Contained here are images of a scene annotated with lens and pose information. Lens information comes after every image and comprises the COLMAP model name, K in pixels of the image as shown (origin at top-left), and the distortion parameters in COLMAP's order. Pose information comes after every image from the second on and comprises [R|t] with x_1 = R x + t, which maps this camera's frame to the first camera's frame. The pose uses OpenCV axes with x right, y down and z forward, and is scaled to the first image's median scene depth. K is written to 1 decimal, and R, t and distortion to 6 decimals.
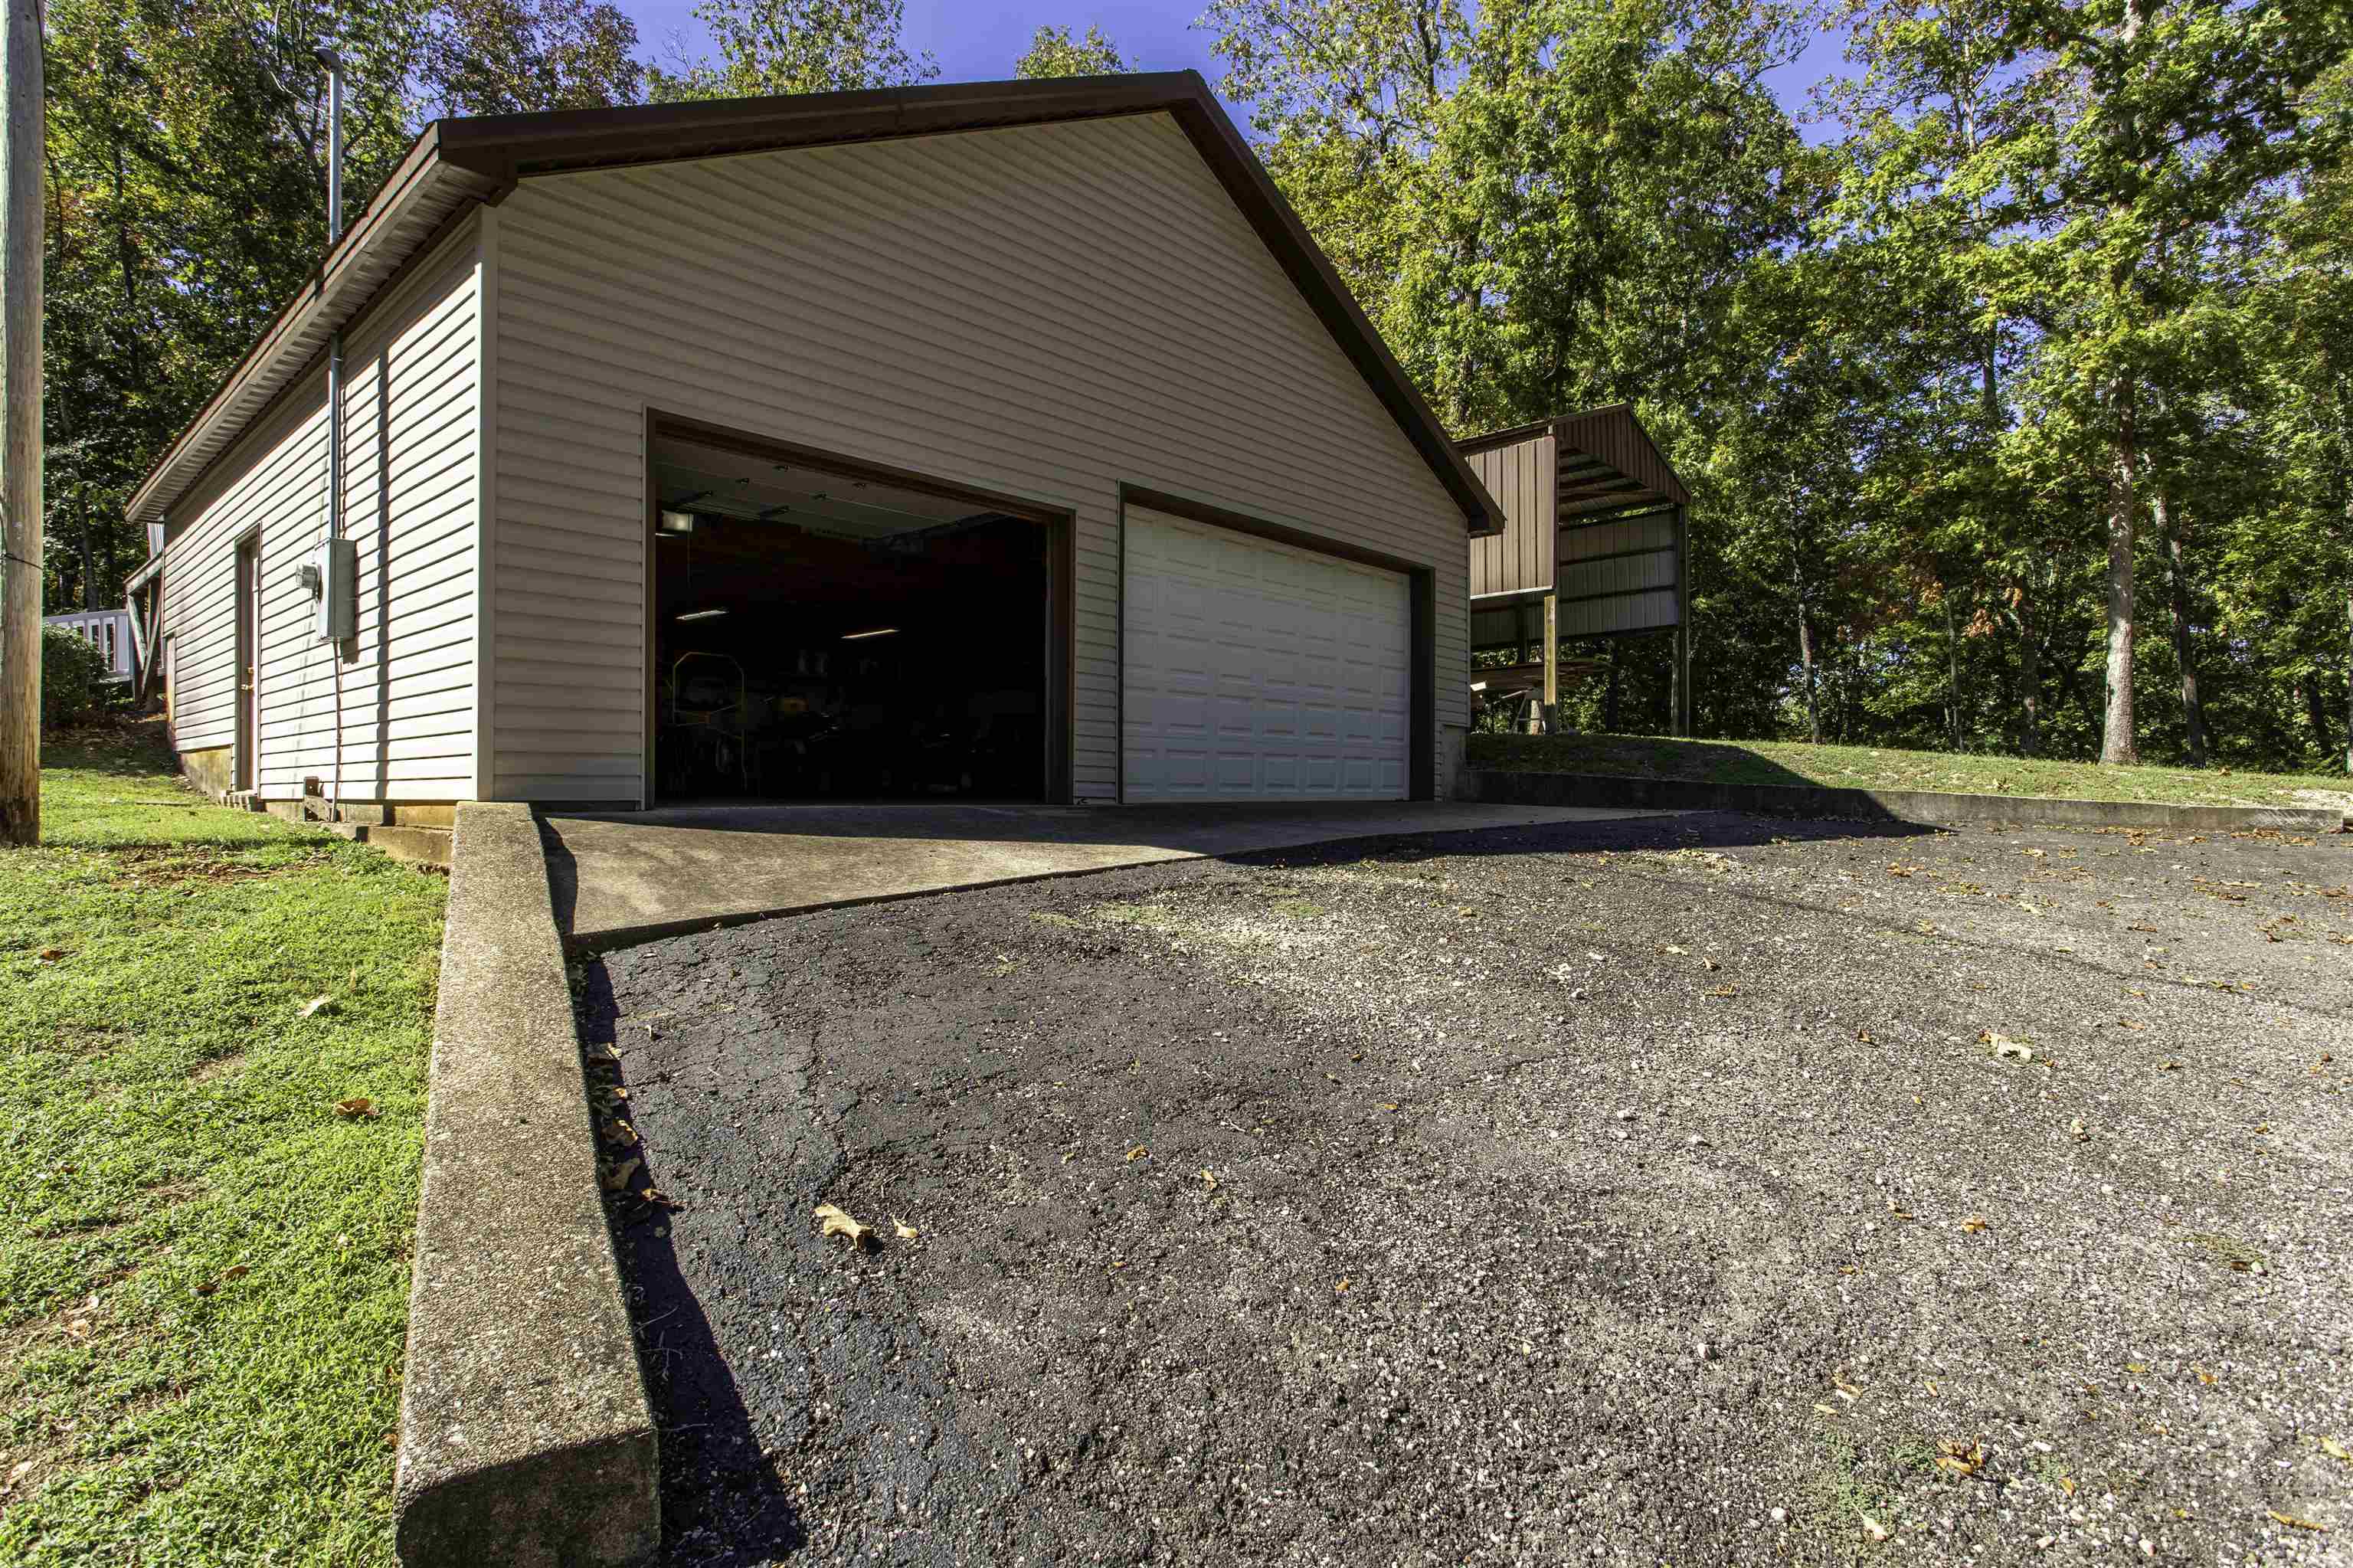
lens RADIAL K [[1143.1, 0, 1179.4], [0, 1143.1, 777.4], [0, 0, 1]] dist [0.001273, -0.000901]
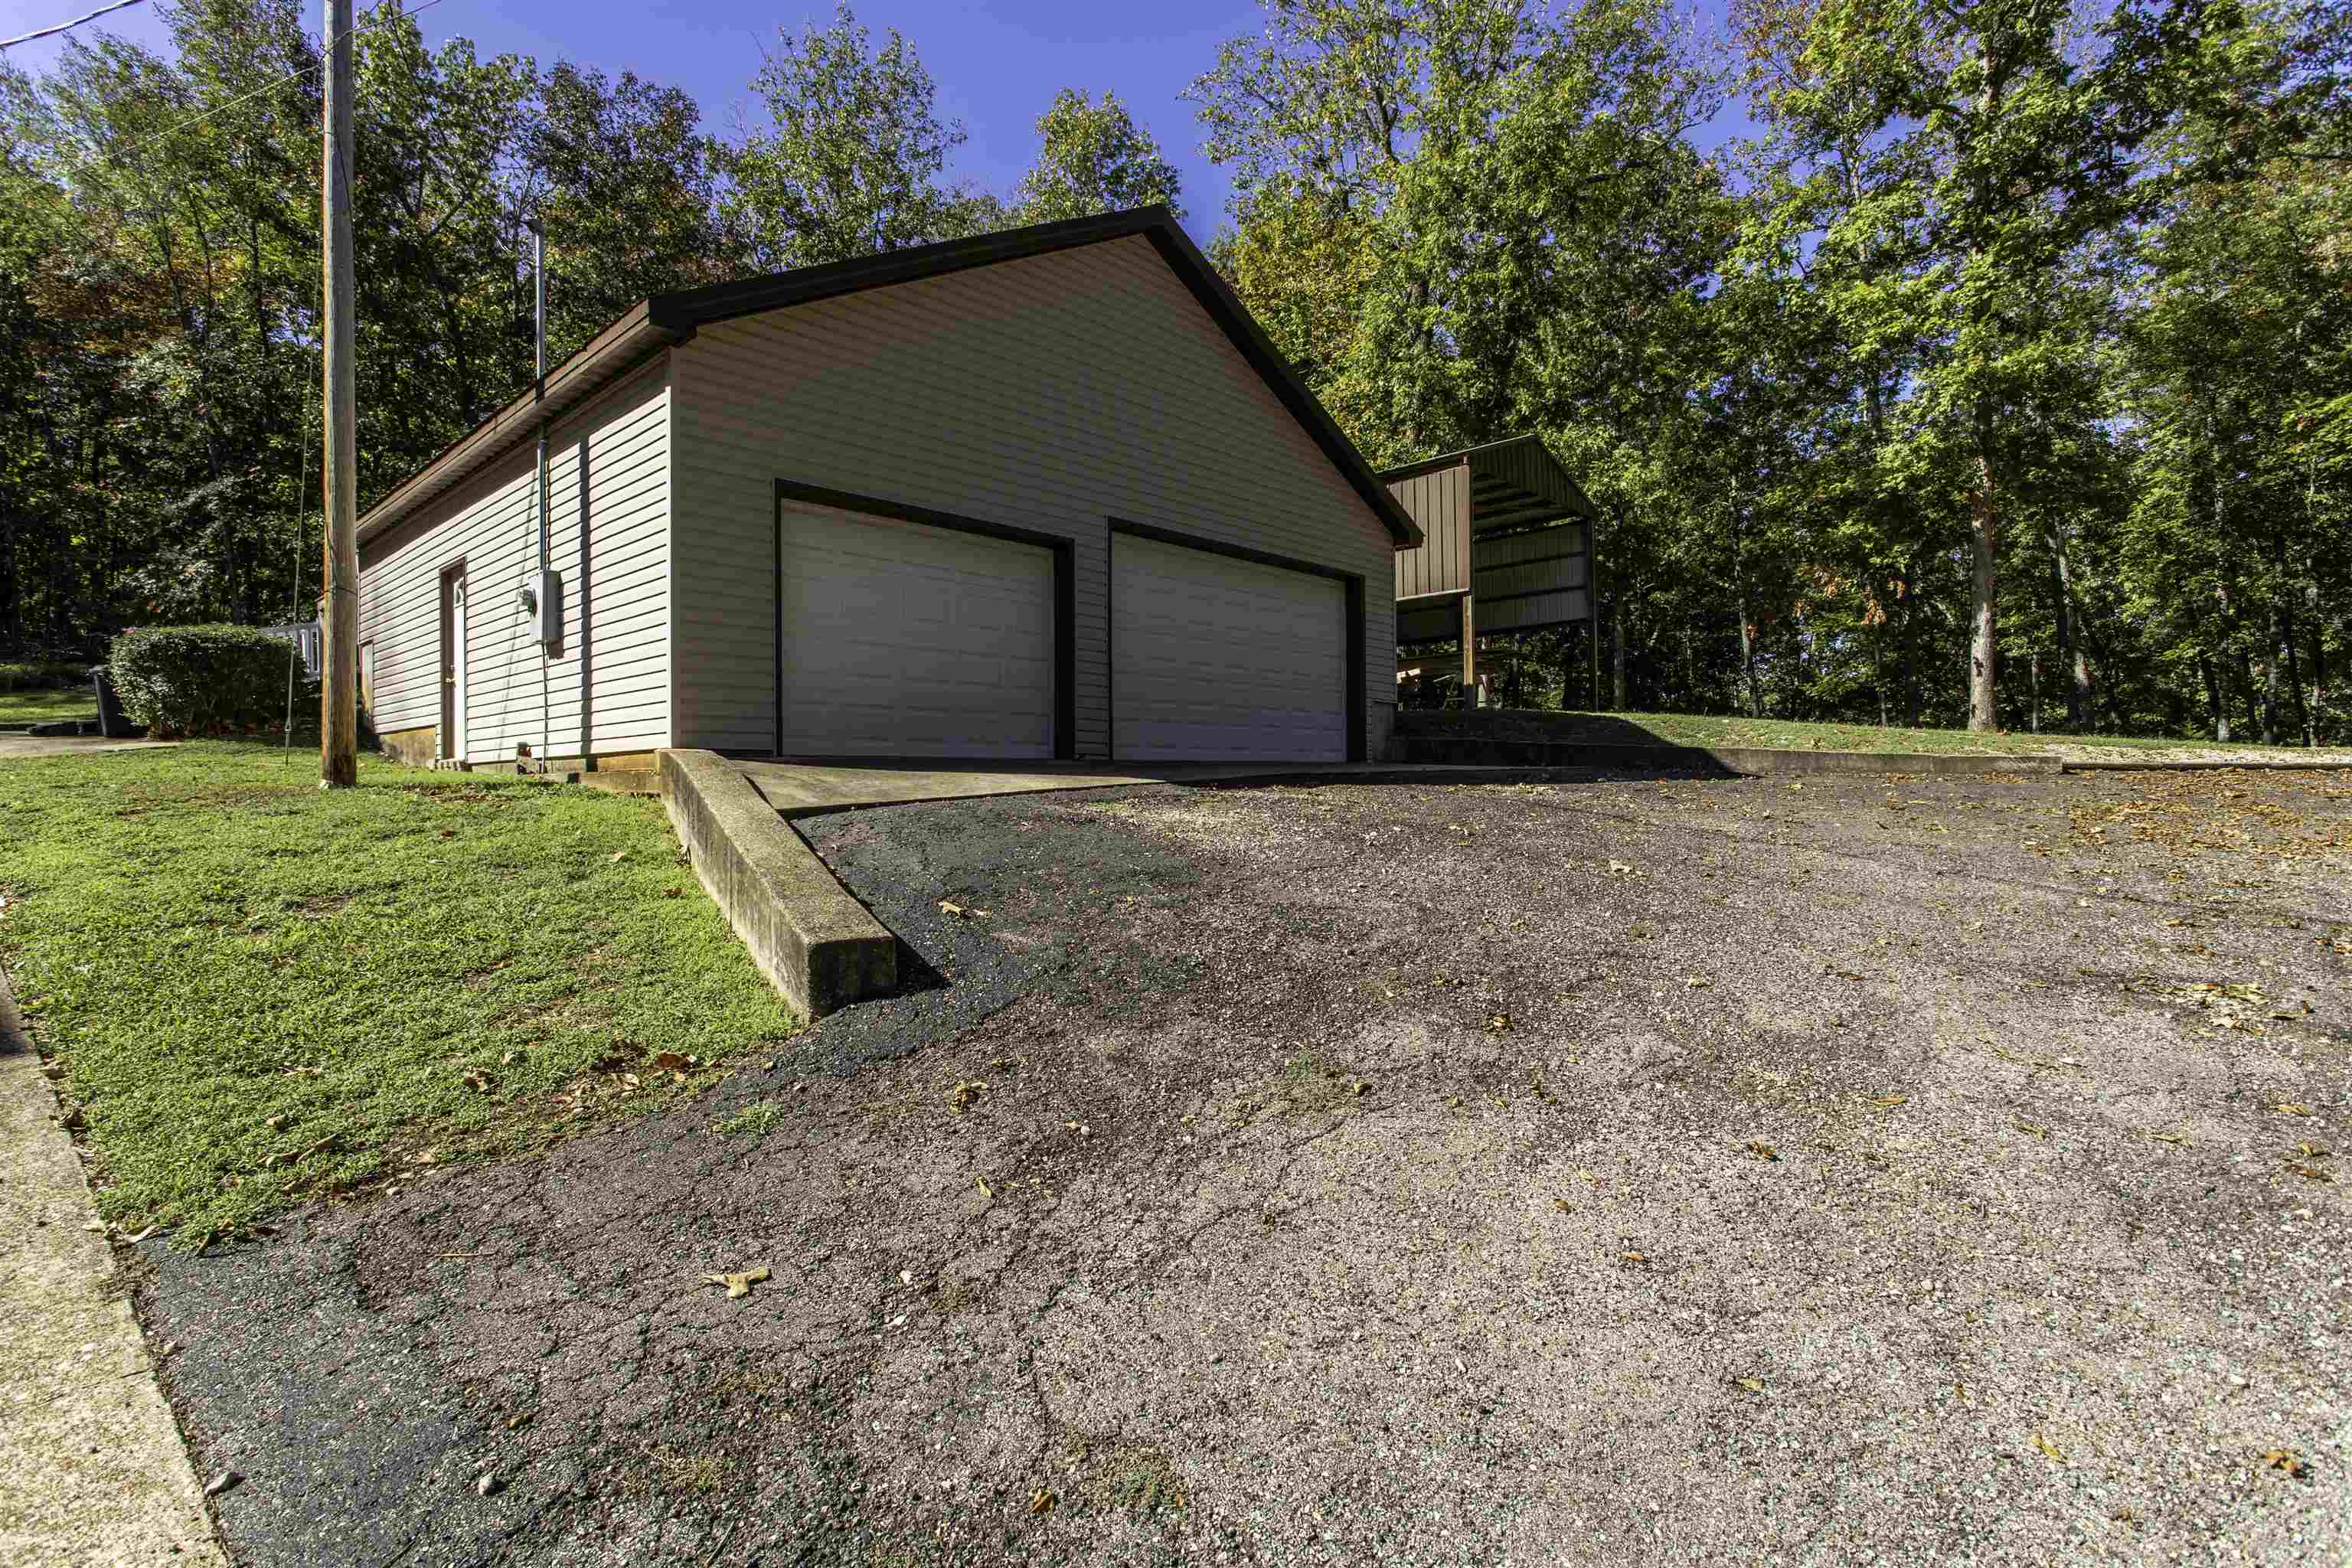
lens RADIAL K [[1142.6, 0, 1163.7], [0, 1142.6, 783.5], [0, 0, 1]] dist [0.001273, -0.000901]
pose [[0.999555, -0.008808, -0.028512, 0.032755], [0.008960, 0.999946, 0.005233, 0.031316], [0.028465, -0.005486, 0.999580, -0.226074]]
